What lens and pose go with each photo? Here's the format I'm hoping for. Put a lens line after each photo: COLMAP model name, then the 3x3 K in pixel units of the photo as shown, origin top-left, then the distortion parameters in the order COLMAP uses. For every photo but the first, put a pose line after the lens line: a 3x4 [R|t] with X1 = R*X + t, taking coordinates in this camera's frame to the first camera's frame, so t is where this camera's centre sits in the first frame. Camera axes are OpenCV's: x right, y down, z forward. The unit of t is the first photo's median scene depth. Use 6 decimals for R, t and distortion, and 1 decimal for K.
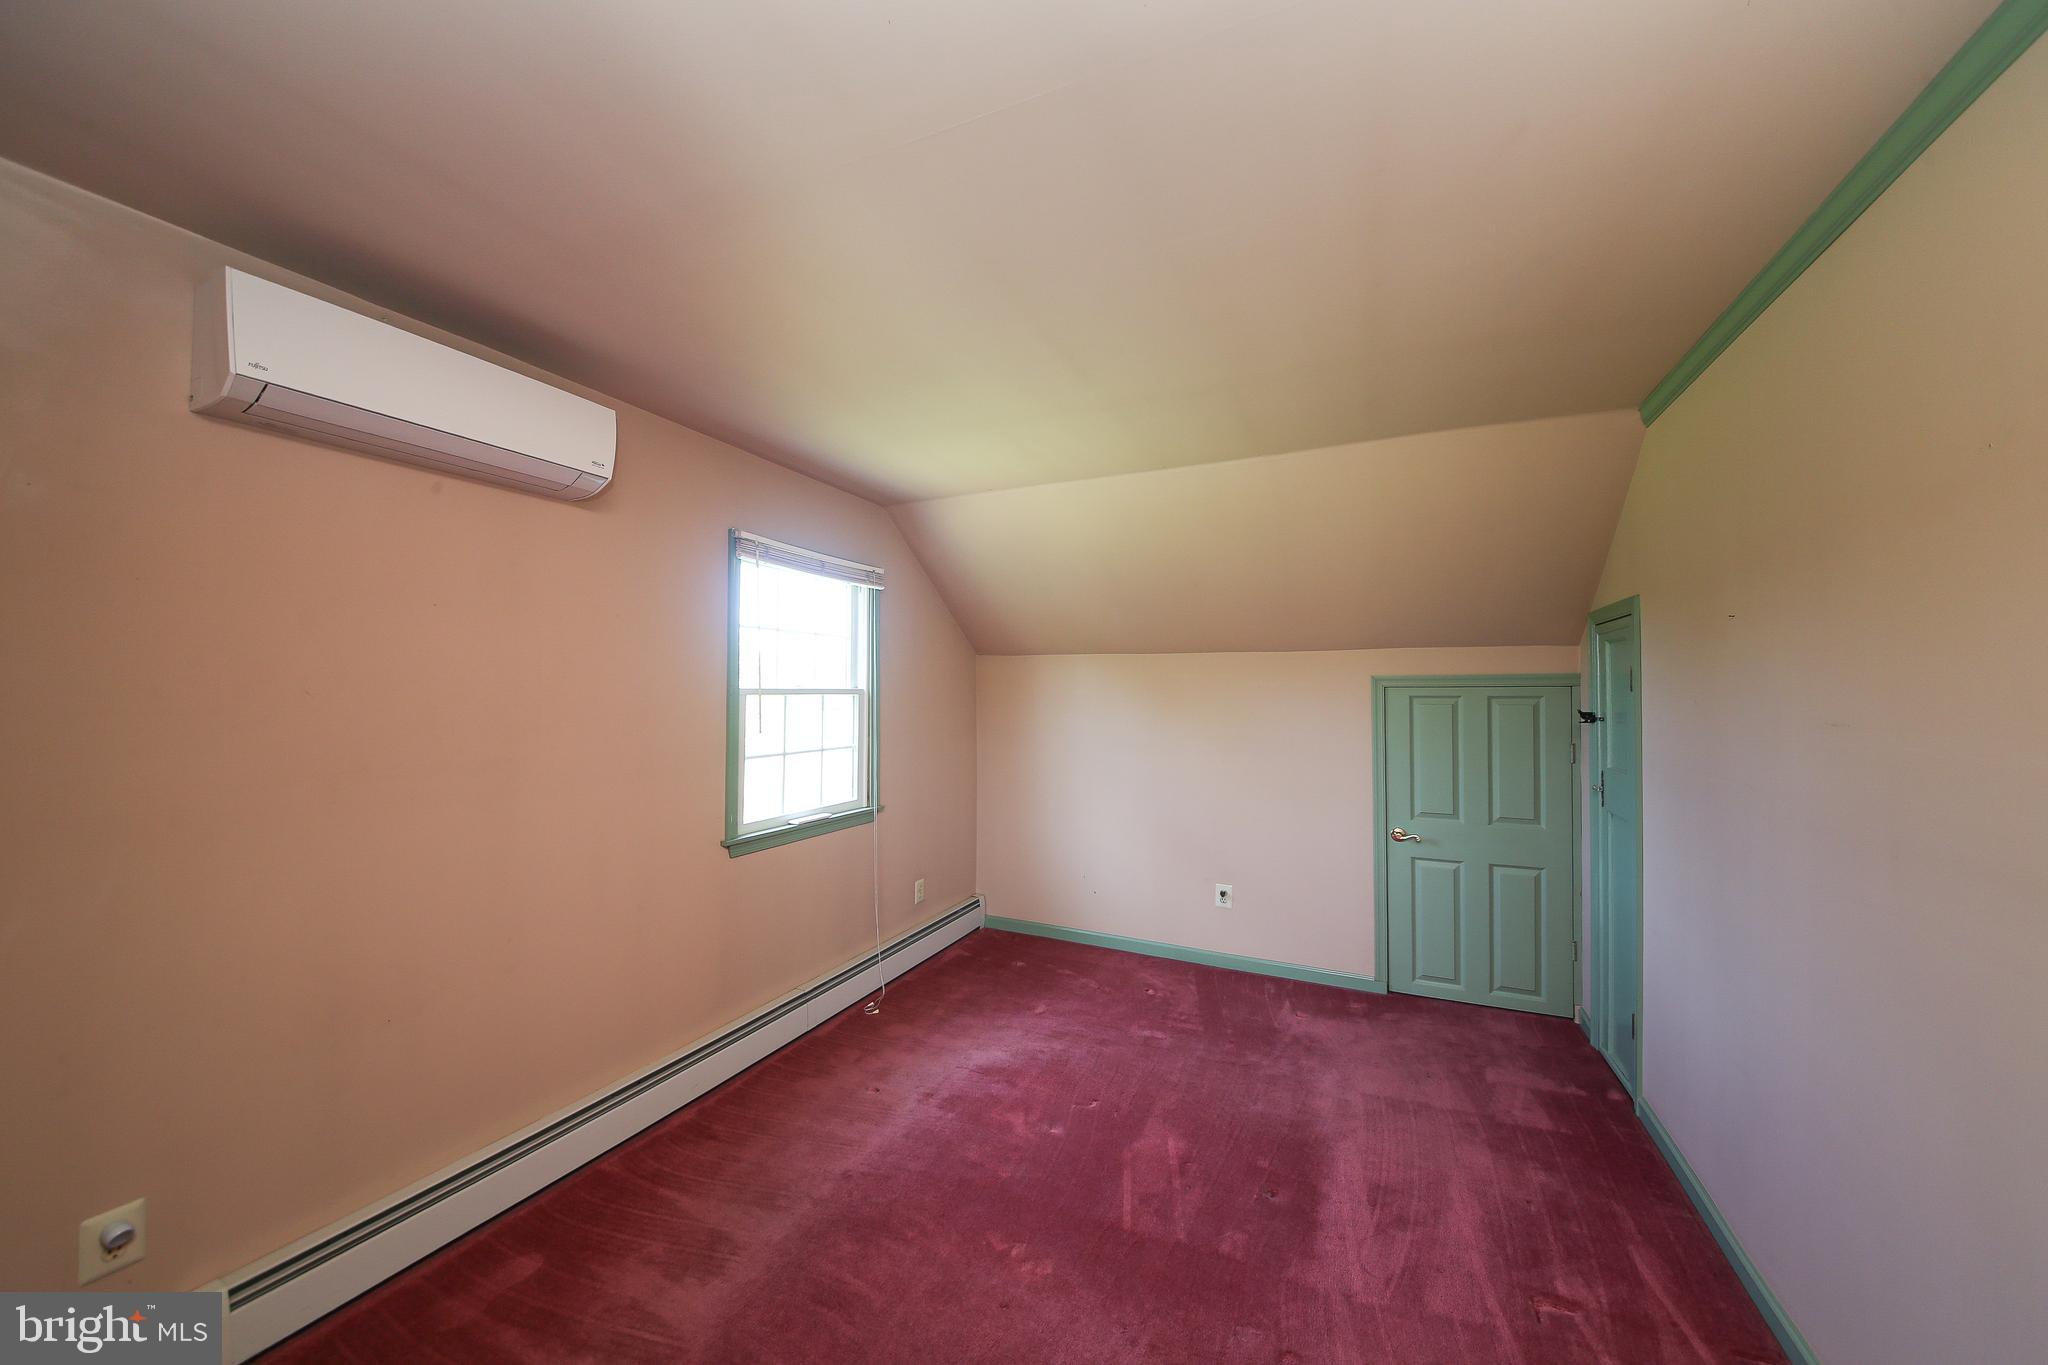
lens RADIAL K [[727.3, 0, 1022.3], [0, 727.3, 679.8], [0, 0, 1]] dist [0.000240, -0.000055]
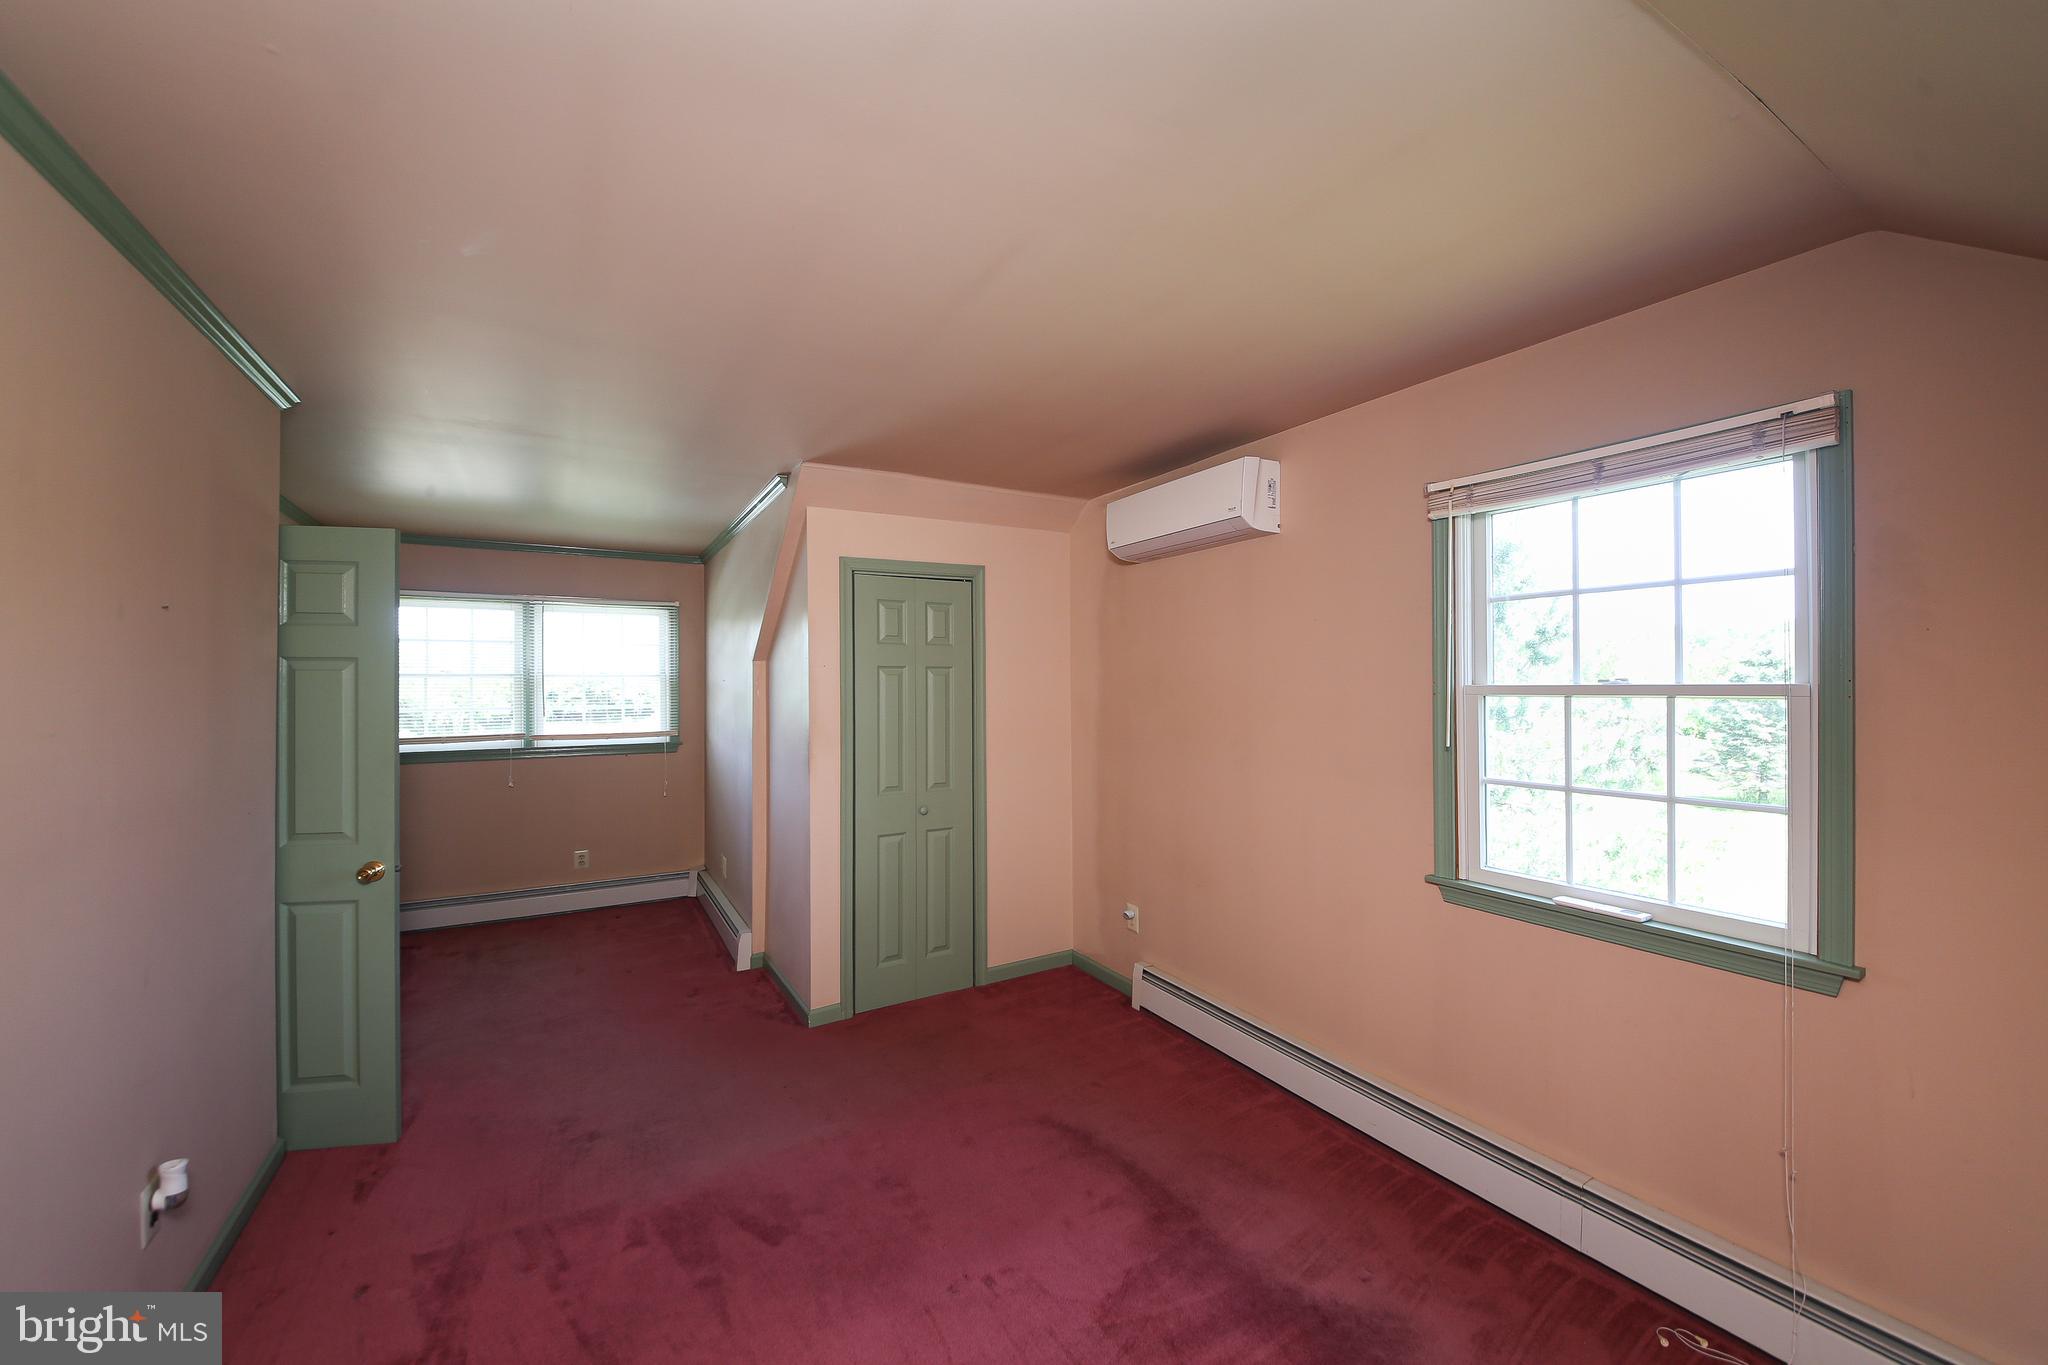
lens RADIAL K [[798.8, 0, 1026.7], [0, 798.8, 687.9], [0, 0, 1]] dist [0.000445, 0.000014]
pose [[-0.564142, 0.005759, -0.825658, 0.502491], [0.016609, 0.999852, -0.004374, 0.010406], [0.825511, -0.016181, -0.564154, 0.996107]]
